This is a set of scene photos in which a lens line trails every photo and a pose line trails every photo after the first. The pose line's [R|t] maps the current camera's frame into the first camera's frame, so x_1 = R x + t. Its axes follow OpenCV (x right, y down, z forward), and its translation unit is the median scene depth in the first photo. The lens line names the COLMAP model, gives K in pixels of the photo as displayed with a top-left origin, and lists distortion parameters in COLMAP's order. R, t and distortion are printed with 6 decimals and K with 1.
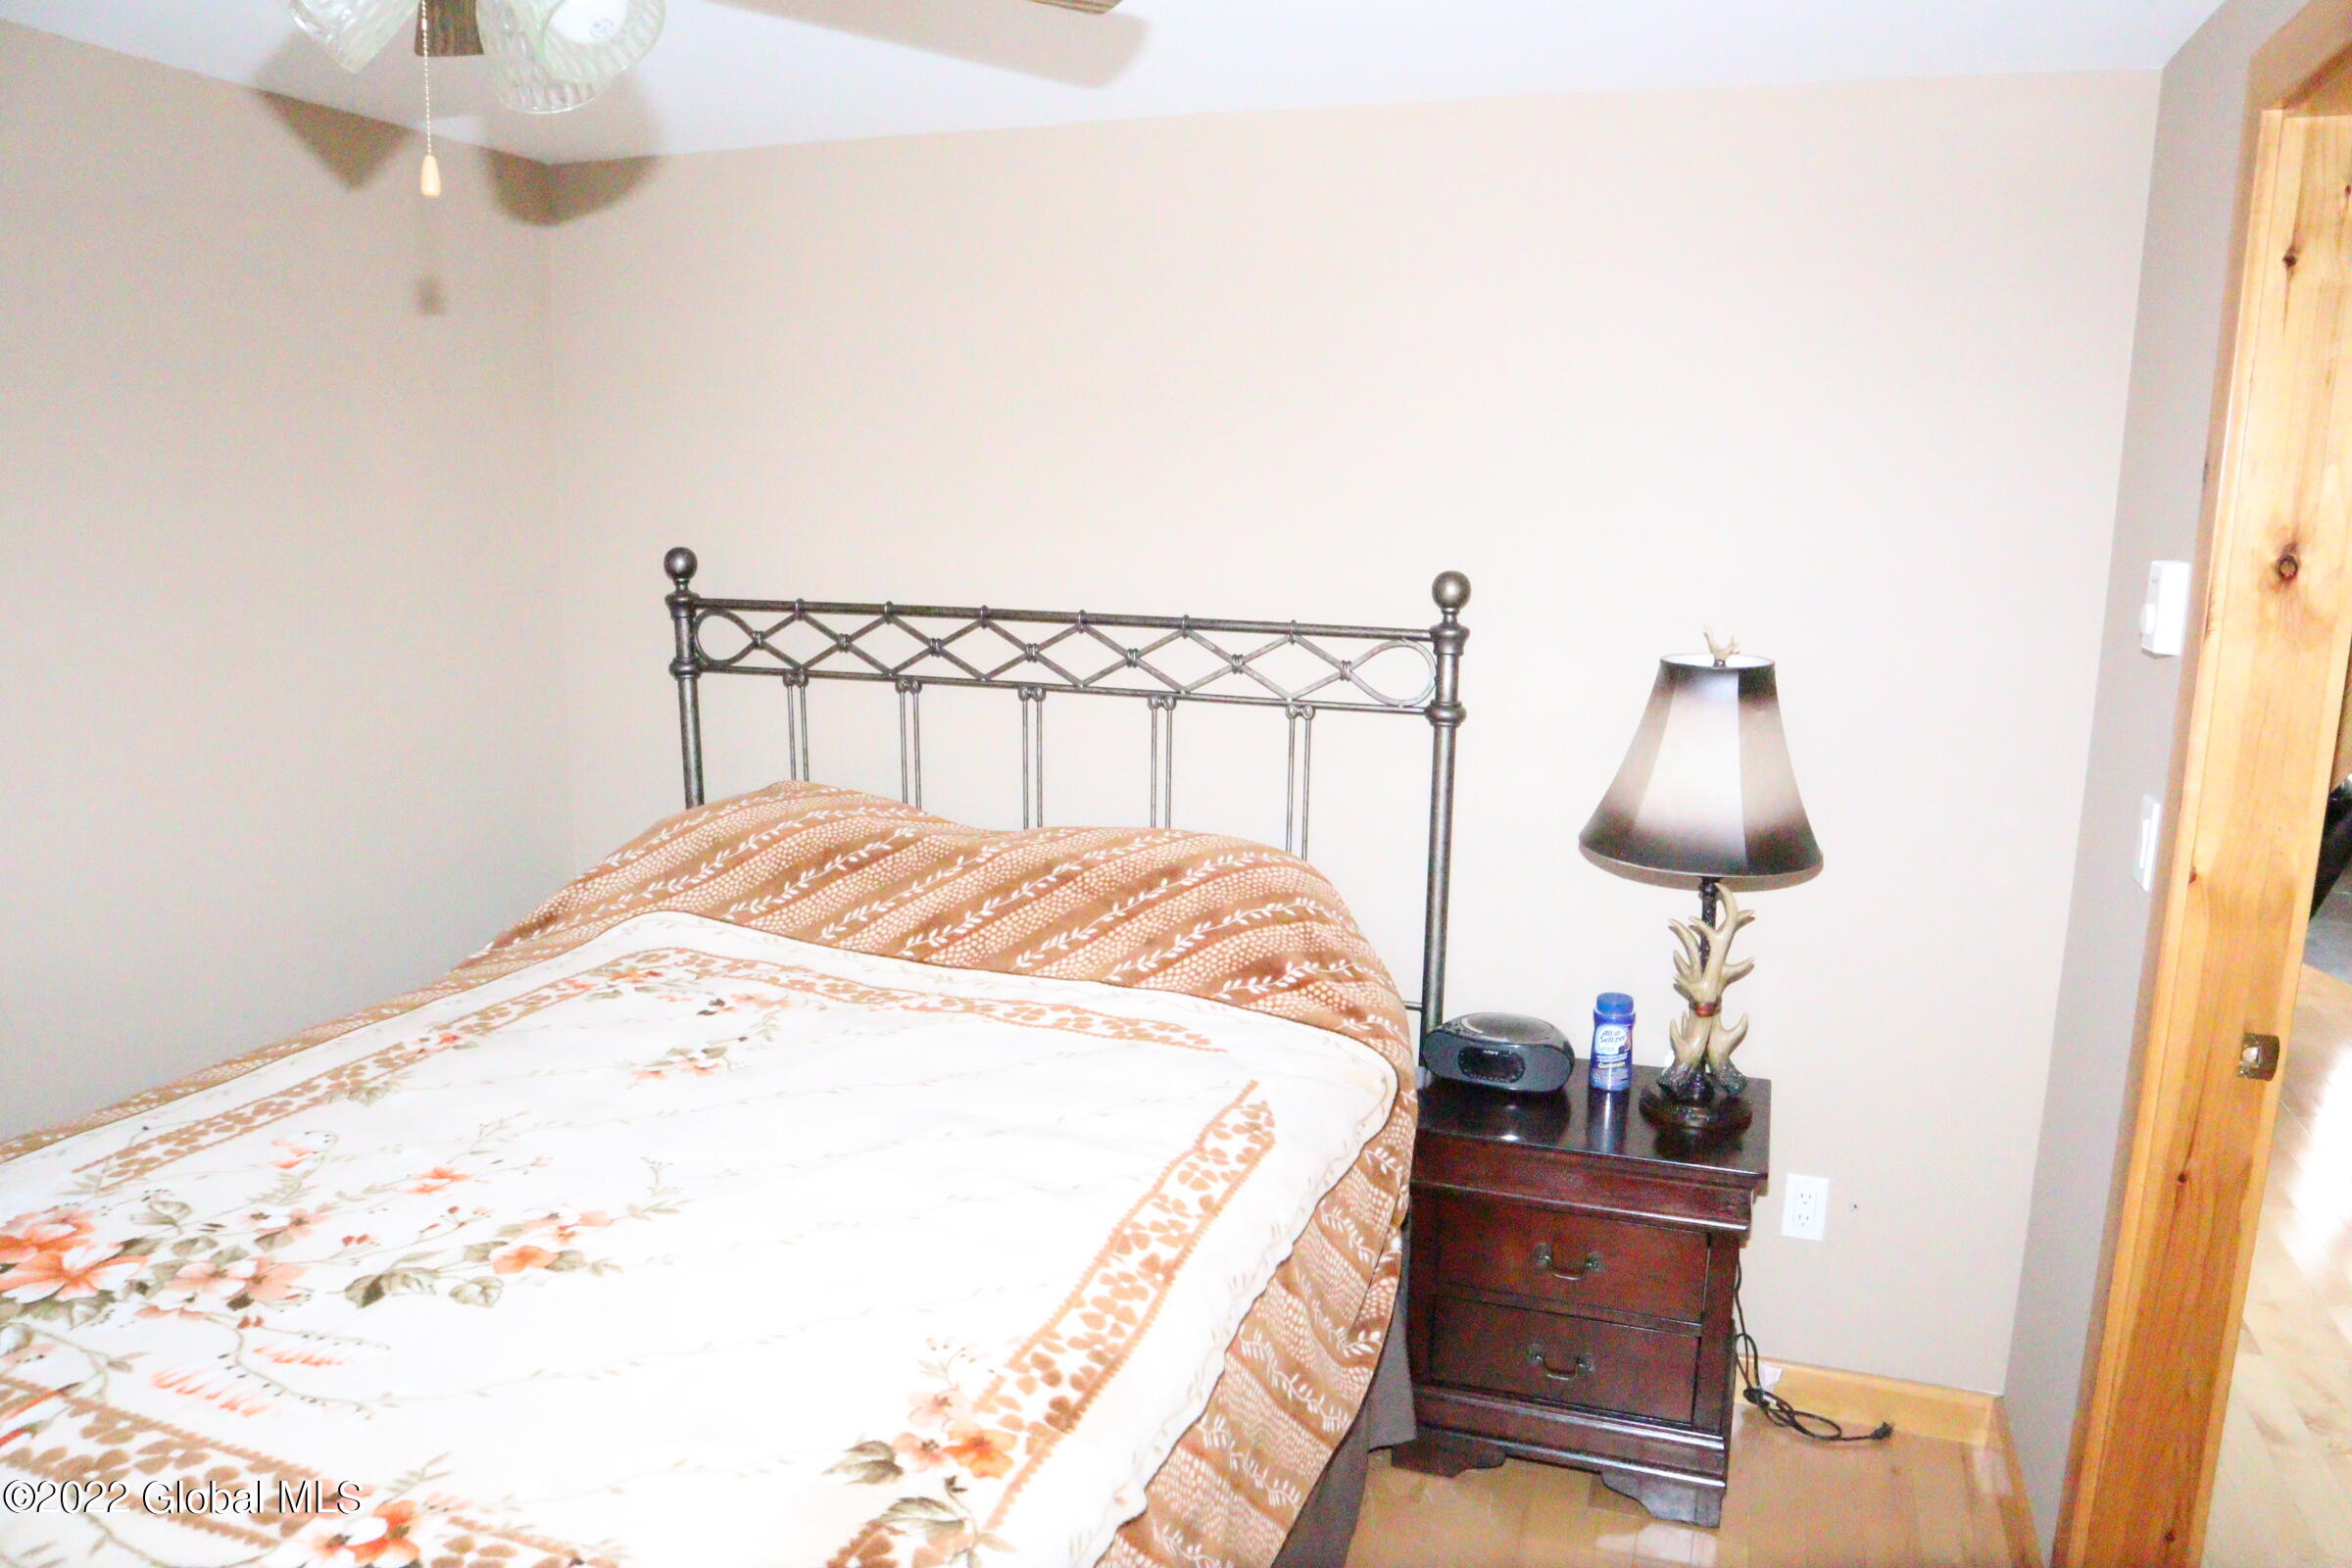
lens RADIAL K [[1646.9, 0, 1176.0], [0, 1646.9, 784.0], [0, 0, 1]] dist [-0.068994, 0.007458]
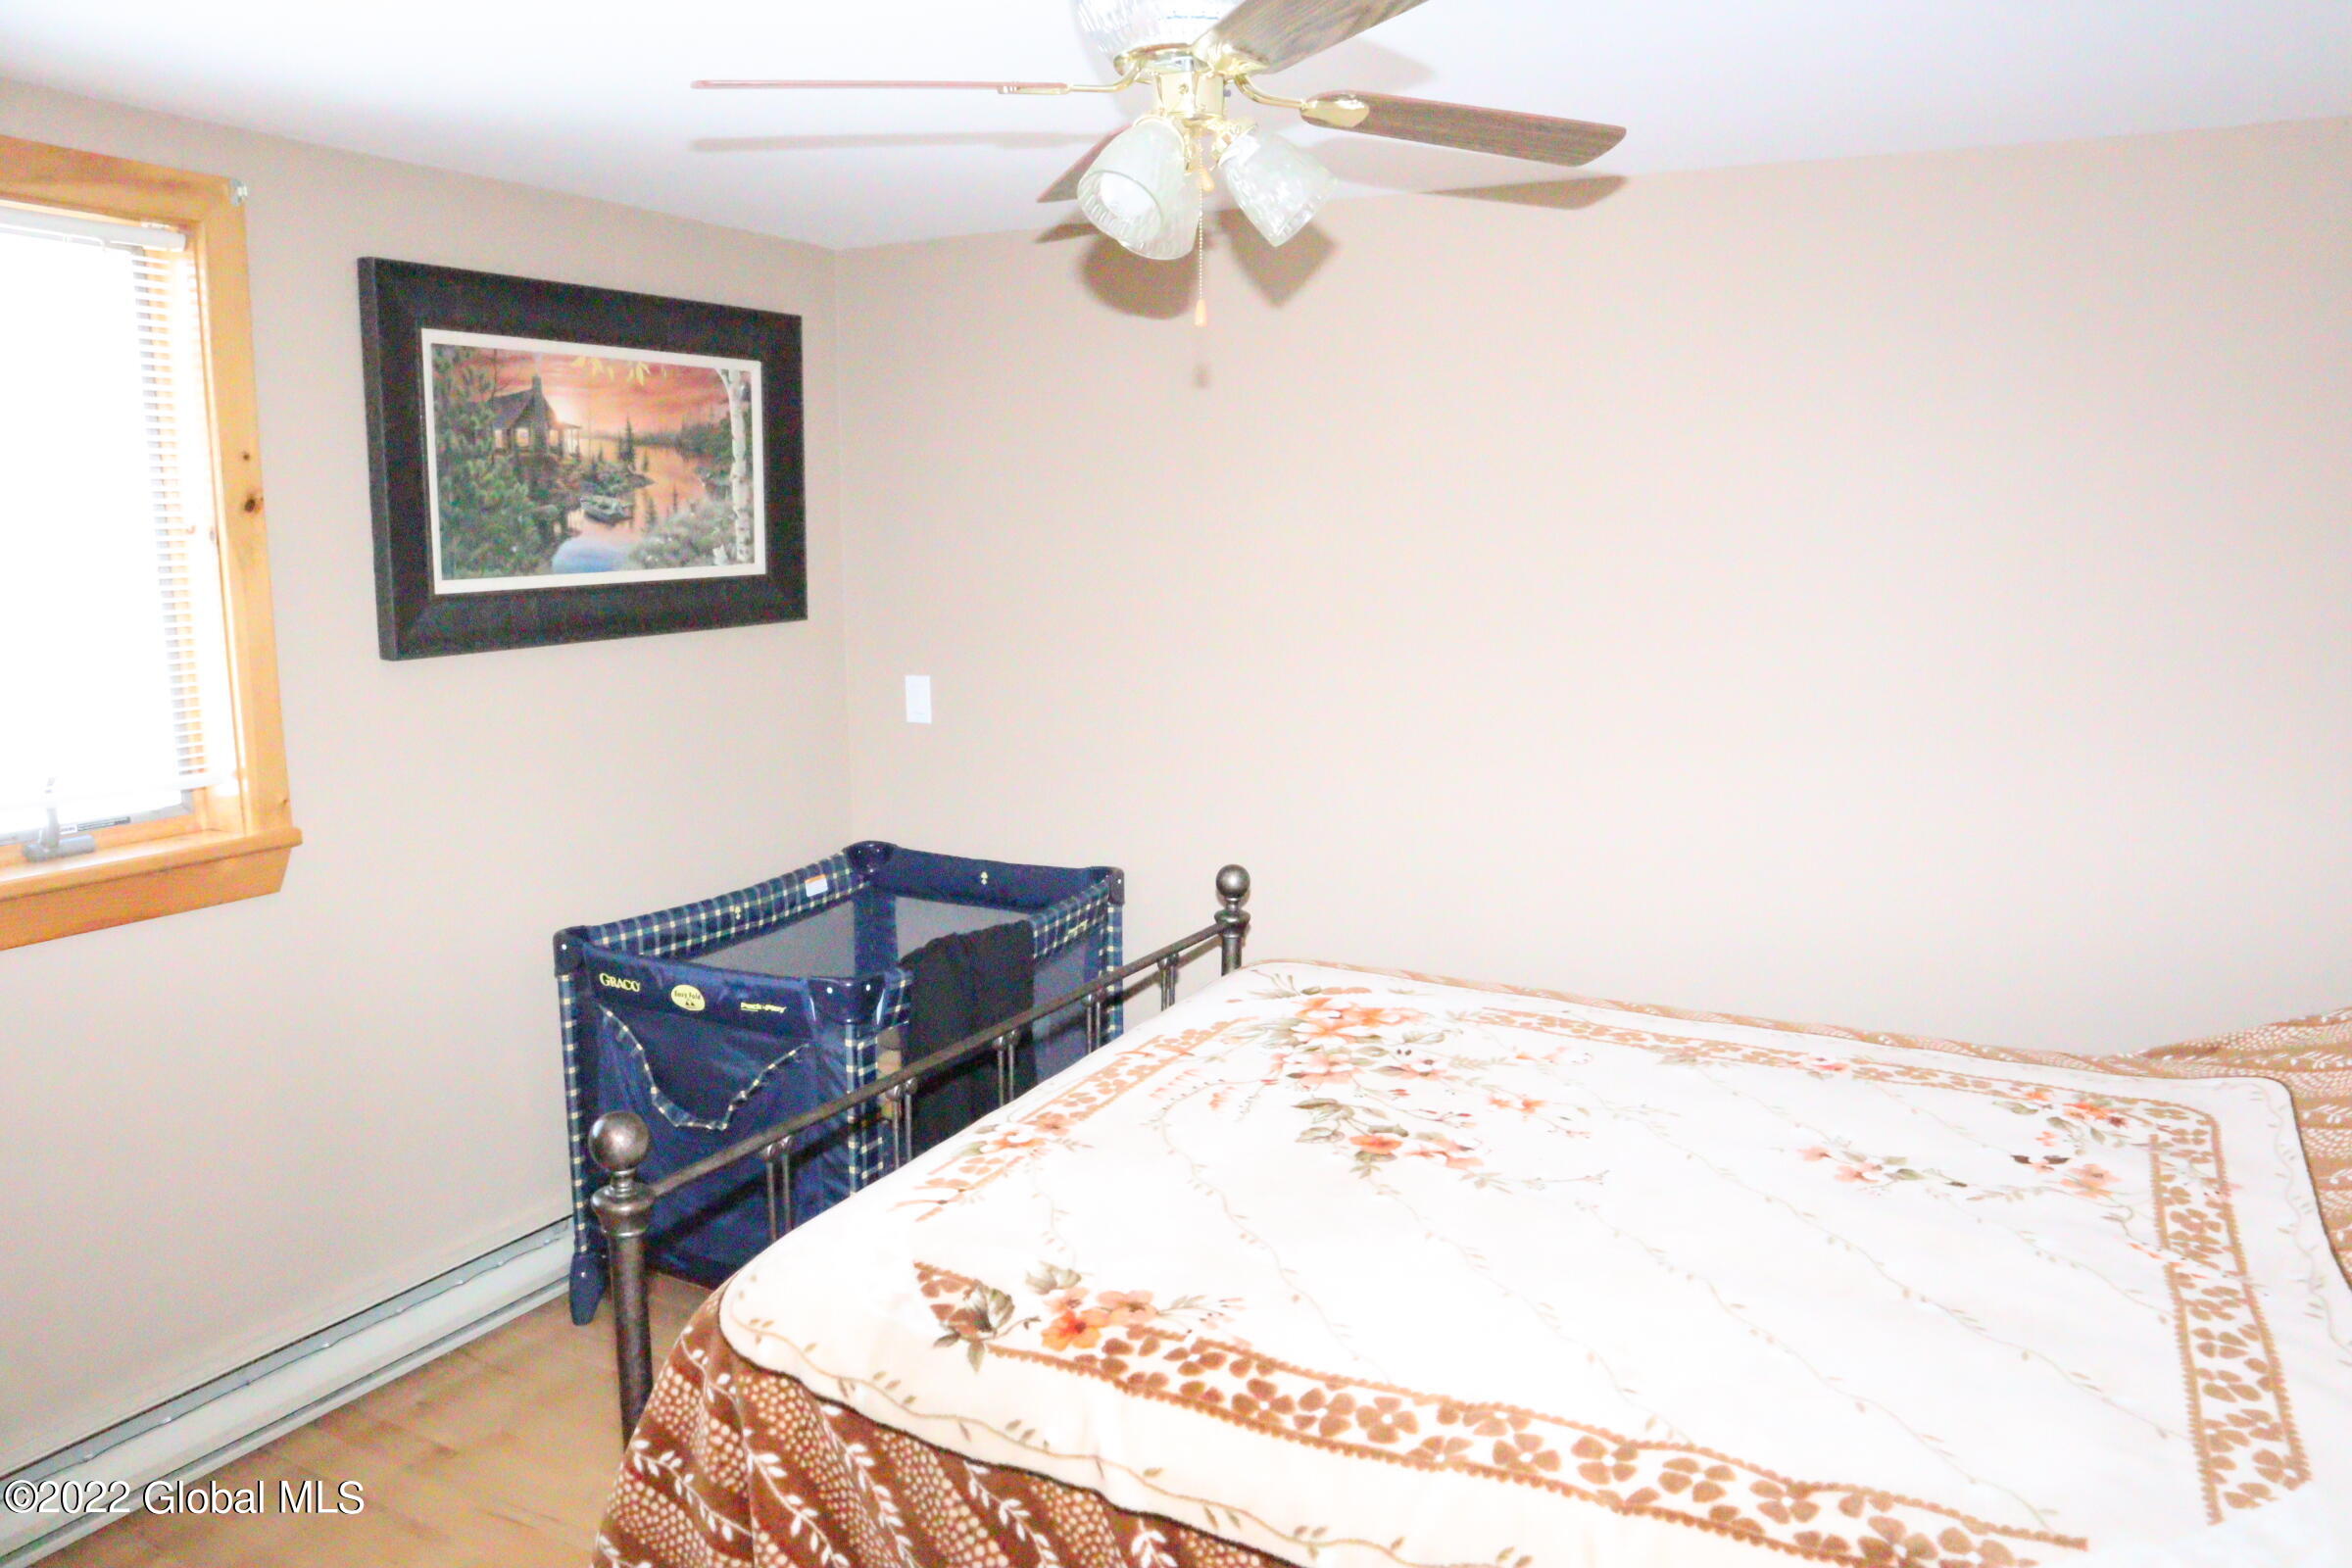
lens RADIAL K [[1646.9, 0, 1176.0], [0, 1646.9, 784.0], [0, 0, 1]] dist [-0.068994, 0.007458]
pose [[-0.140861, 0.141556, -0.979857, 0.720698], [-0.177353, 0.970107, 0.165643, -0.137670], [0.974014, 0.197114, -0.111544, 0.829501]]
